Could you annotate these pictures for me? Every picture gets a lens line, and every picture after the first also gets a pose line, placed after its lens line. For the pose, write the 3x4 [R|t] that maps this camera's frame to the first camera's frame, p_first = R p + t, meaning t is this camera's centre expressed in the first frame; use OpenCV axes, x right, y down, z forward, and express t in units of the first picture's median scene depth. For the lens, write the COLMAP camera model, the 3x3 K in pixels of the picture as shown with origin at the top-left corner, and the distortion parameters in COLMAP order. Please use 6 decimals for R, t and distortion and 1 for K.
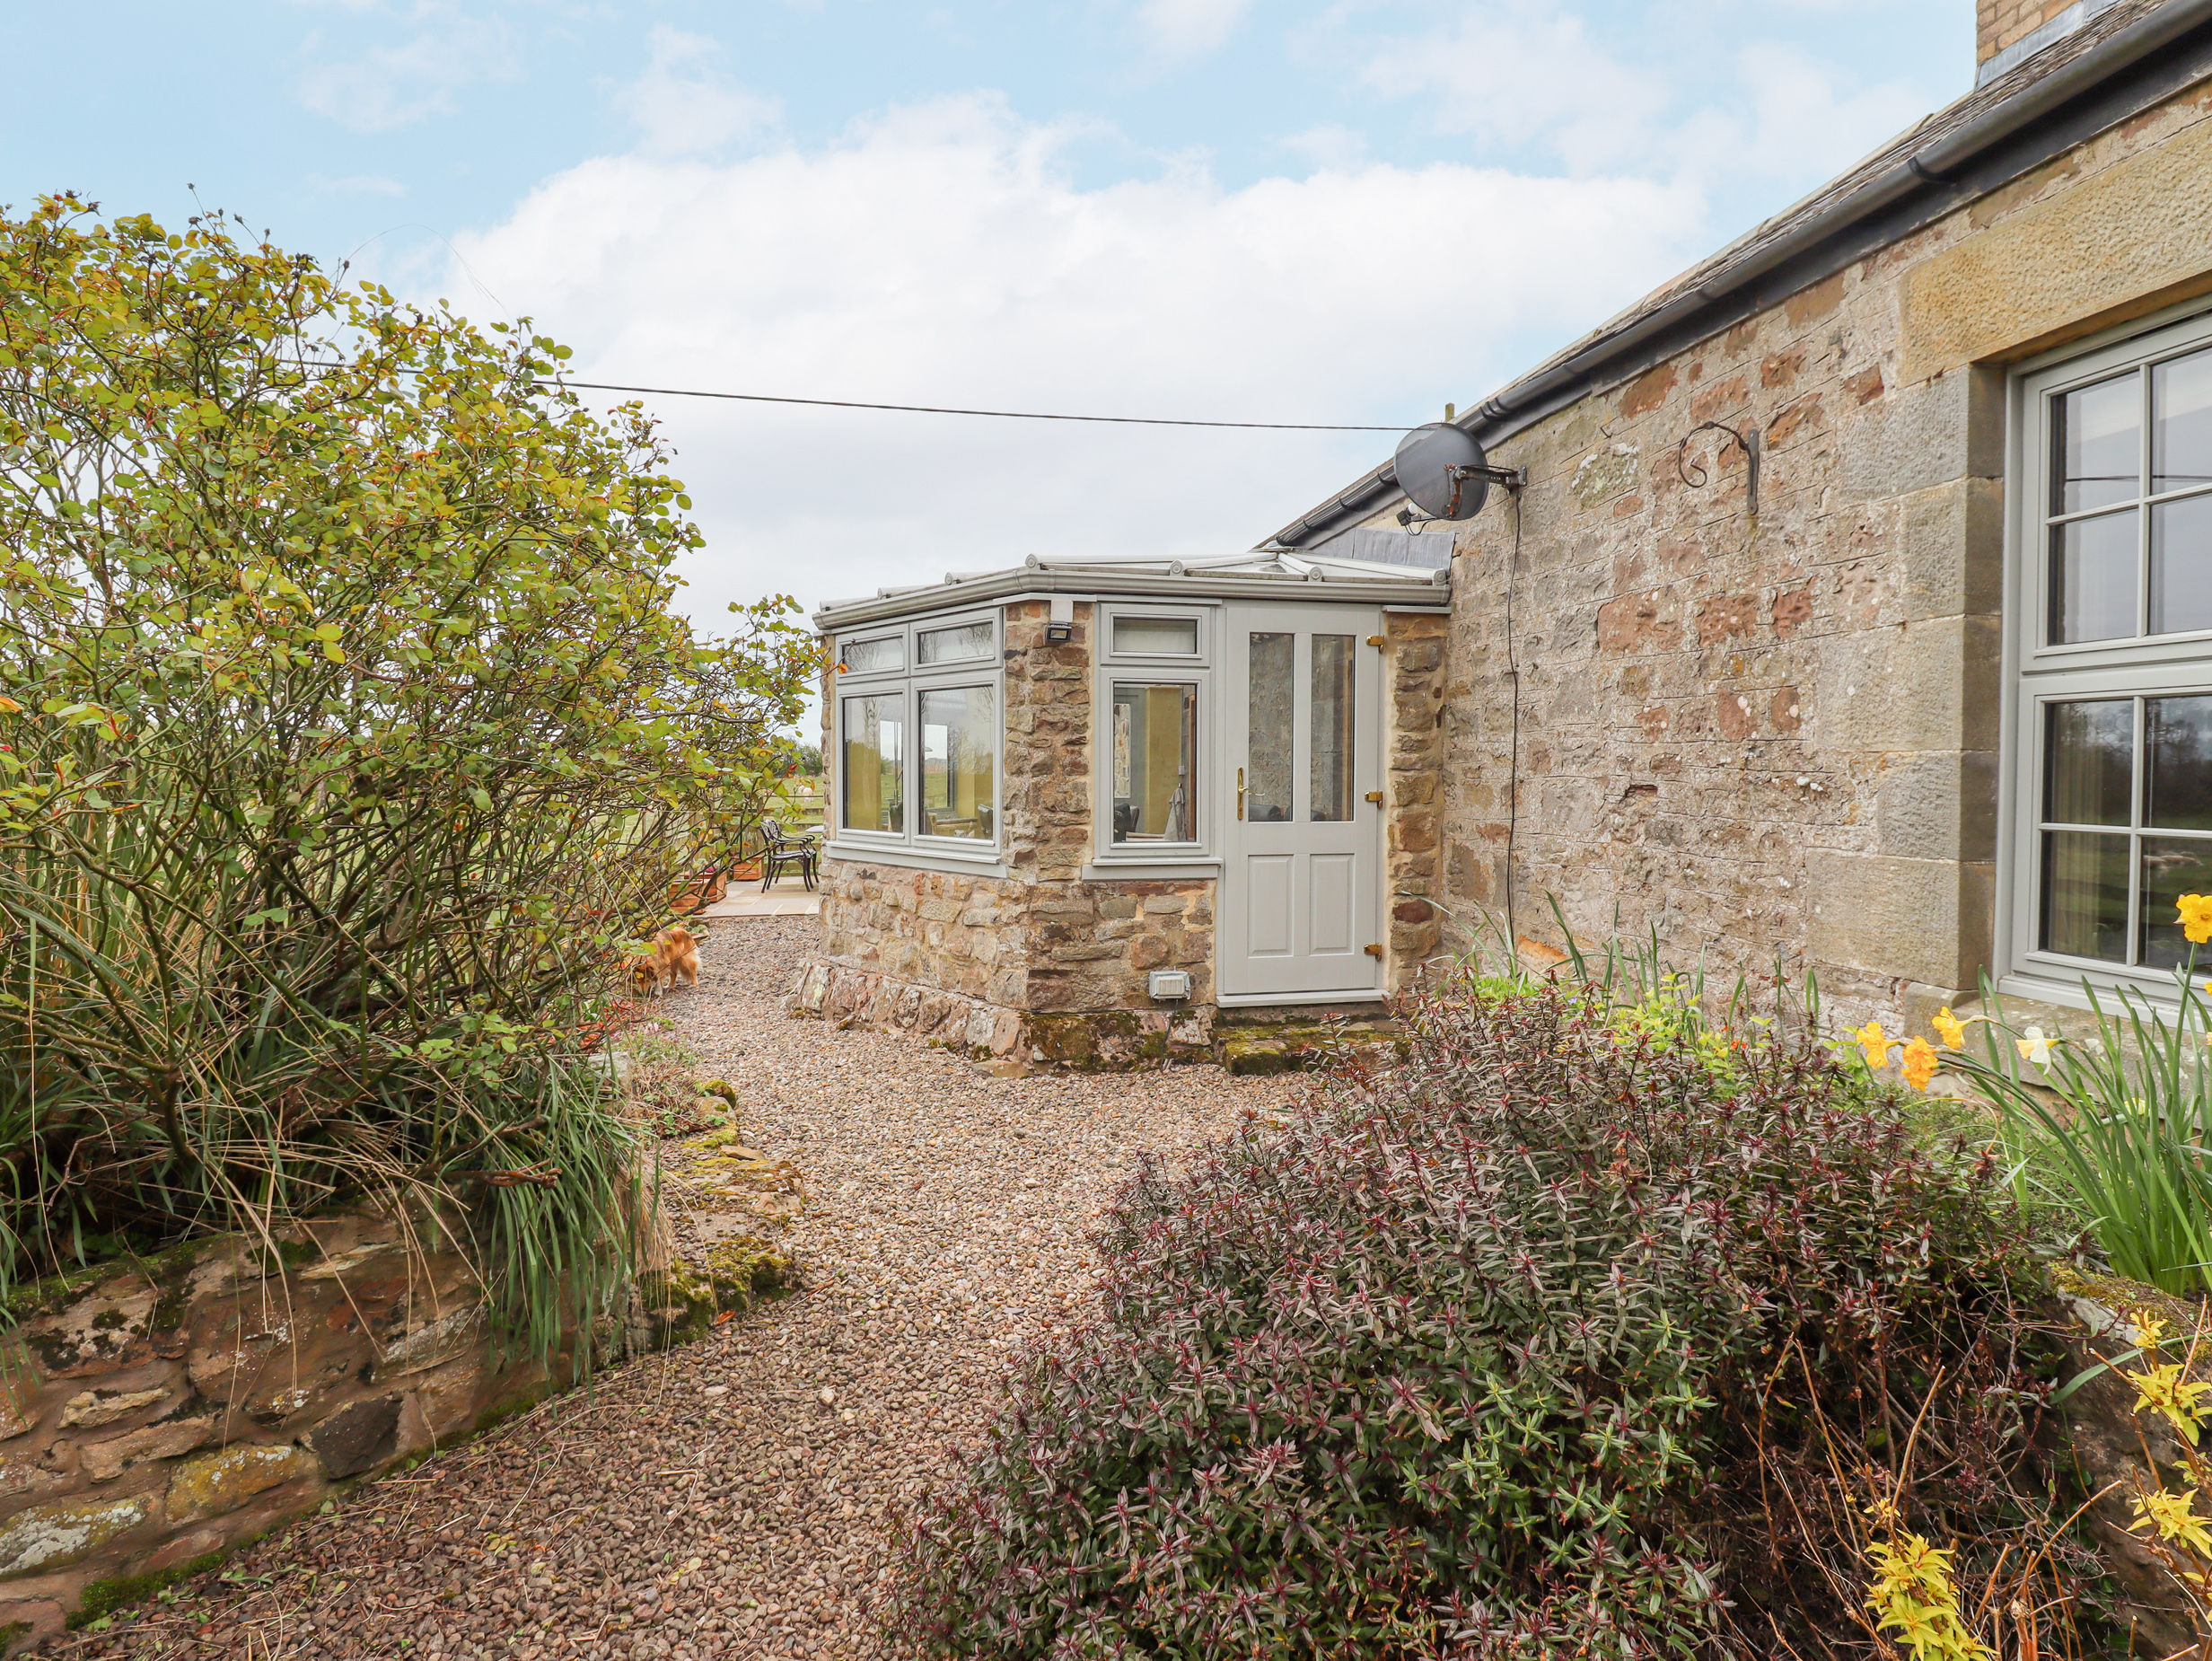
lens RADIAL K [[1152.9, 0, 1104.9], [0, 1152.9, 819.9], [0, 0, 1]] dist [-0.000089, -0.012249]
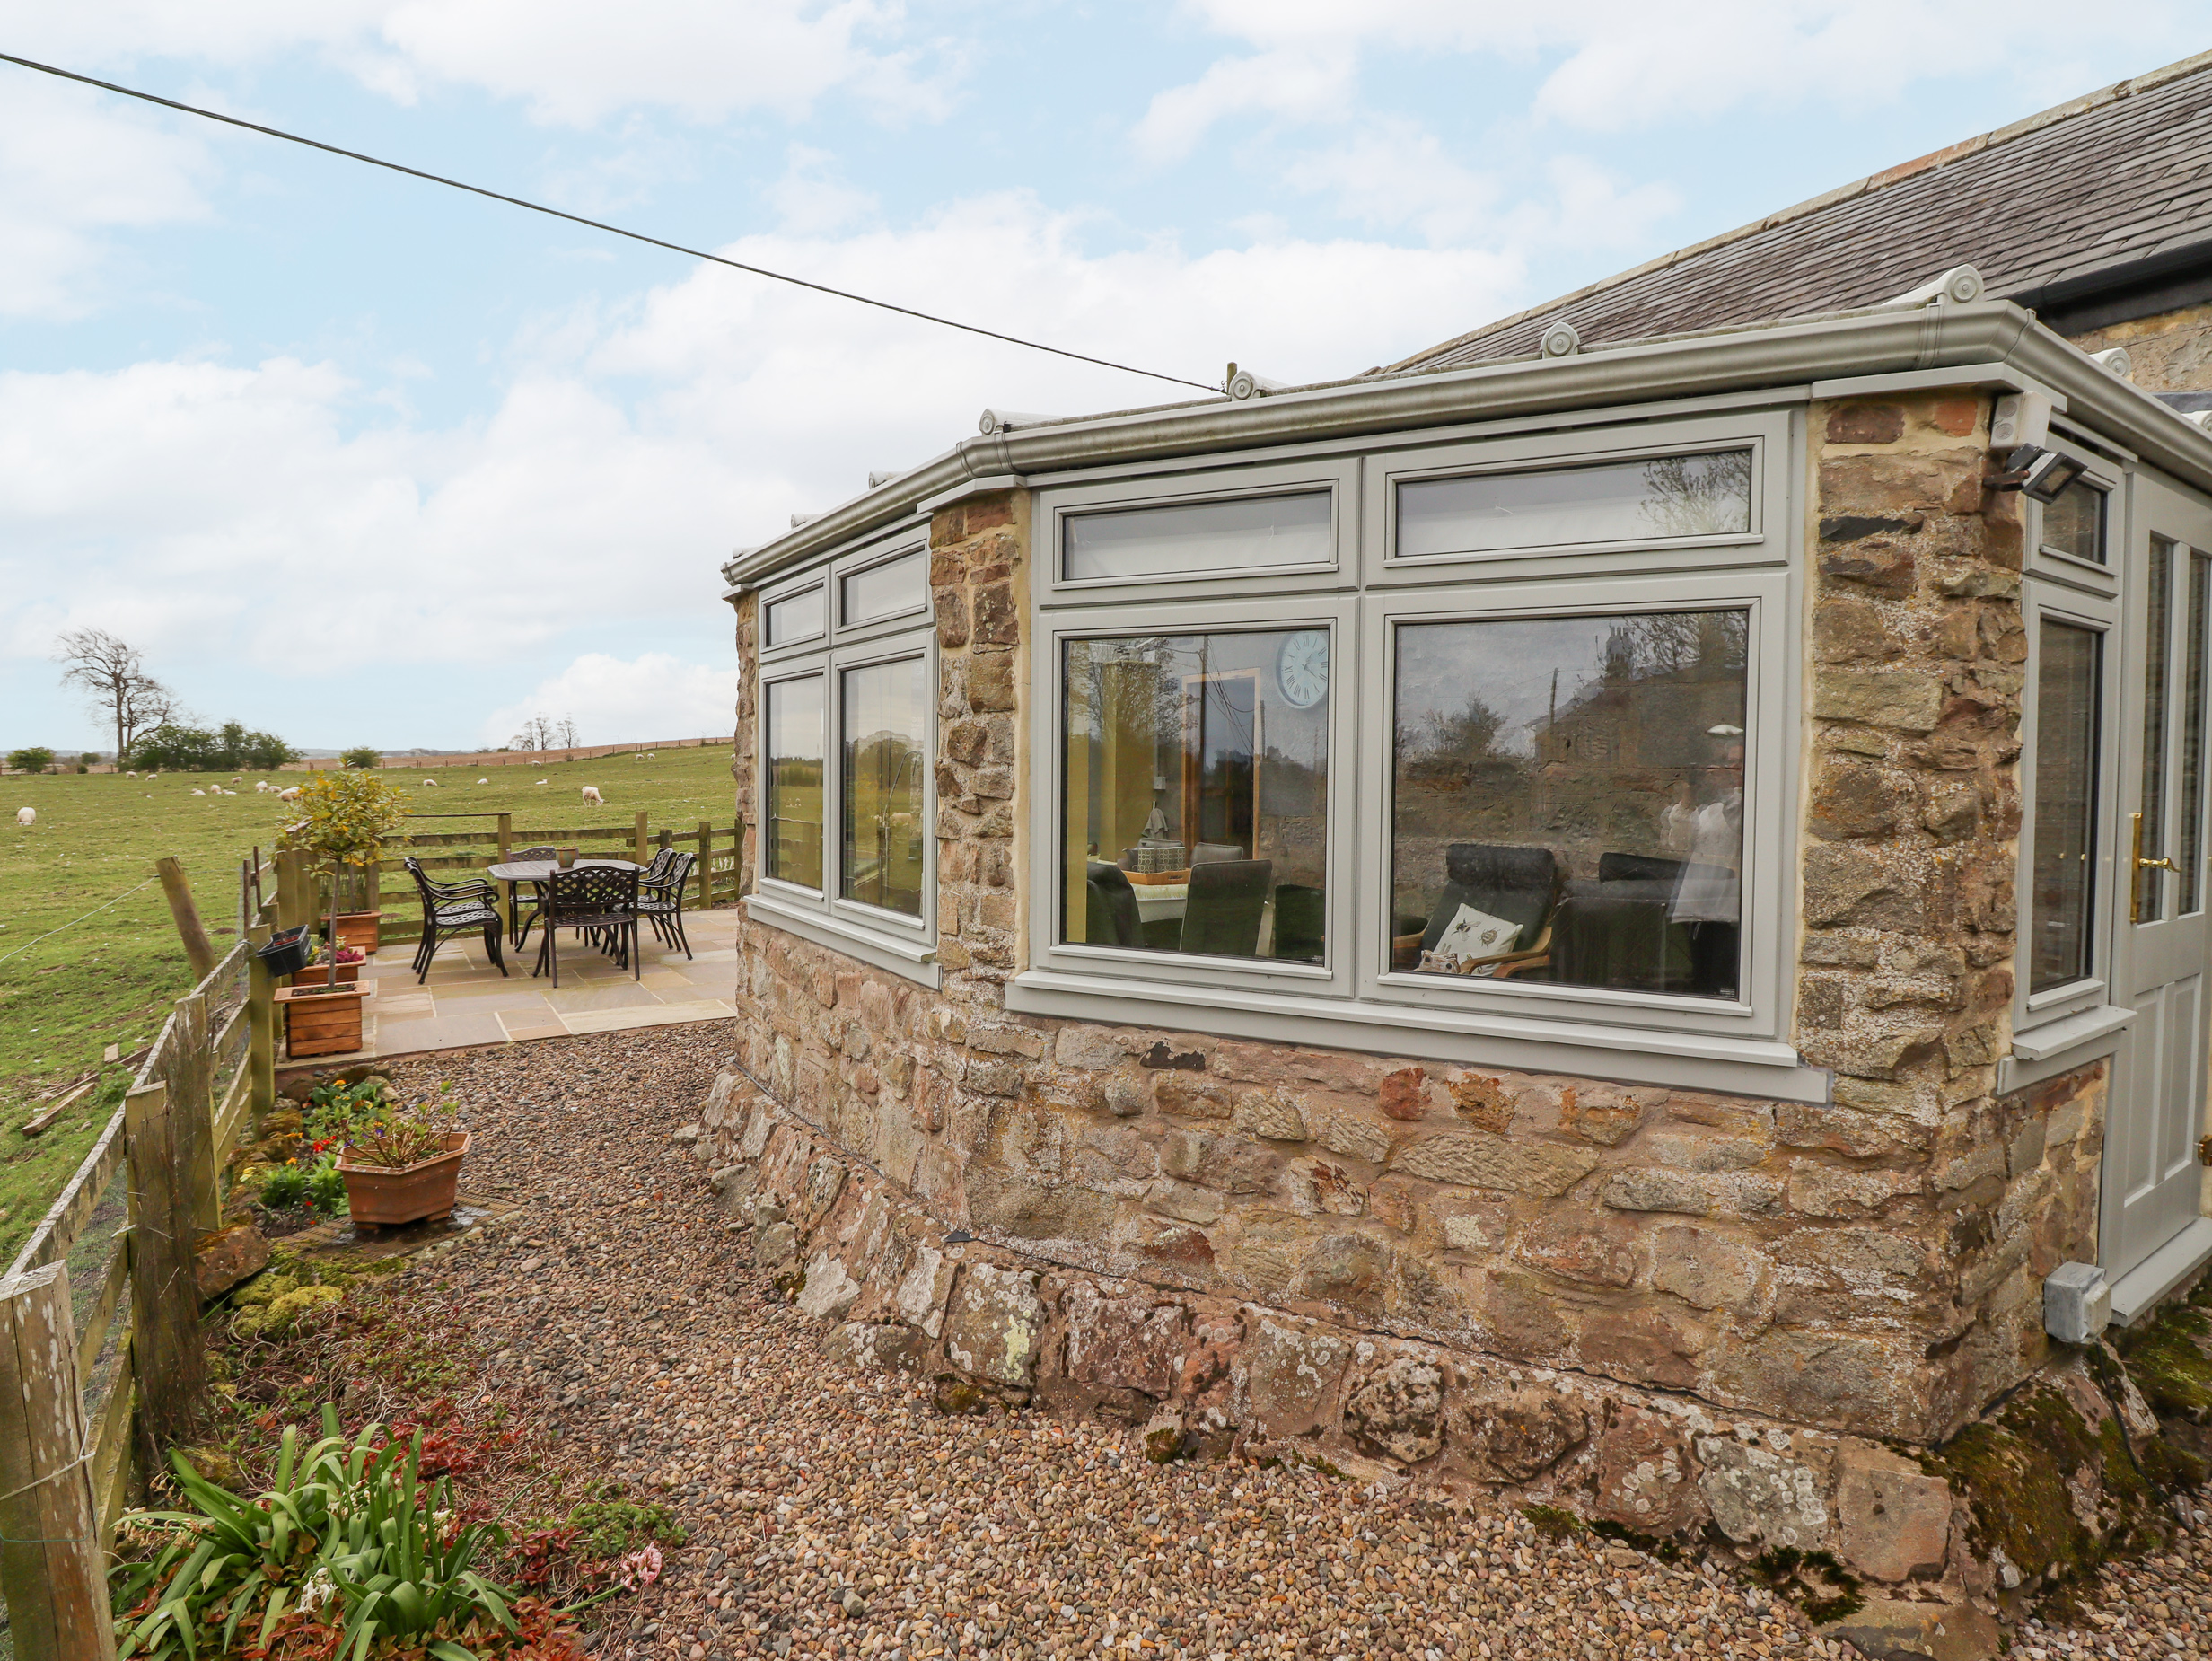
lens RADIAL K [[1152.9, 0, 1098.2], [0, 1152.9, 826.1], [0, 0, 1]] dist [-0.000089, -0.012249]
pose [[0.924767, -0.006443, 0.380480, -0.446747], [0.005926, 0.999979, 0.002531, -0.044252], [-0.380489, -0.000086, 0.924785, 0.710804]]
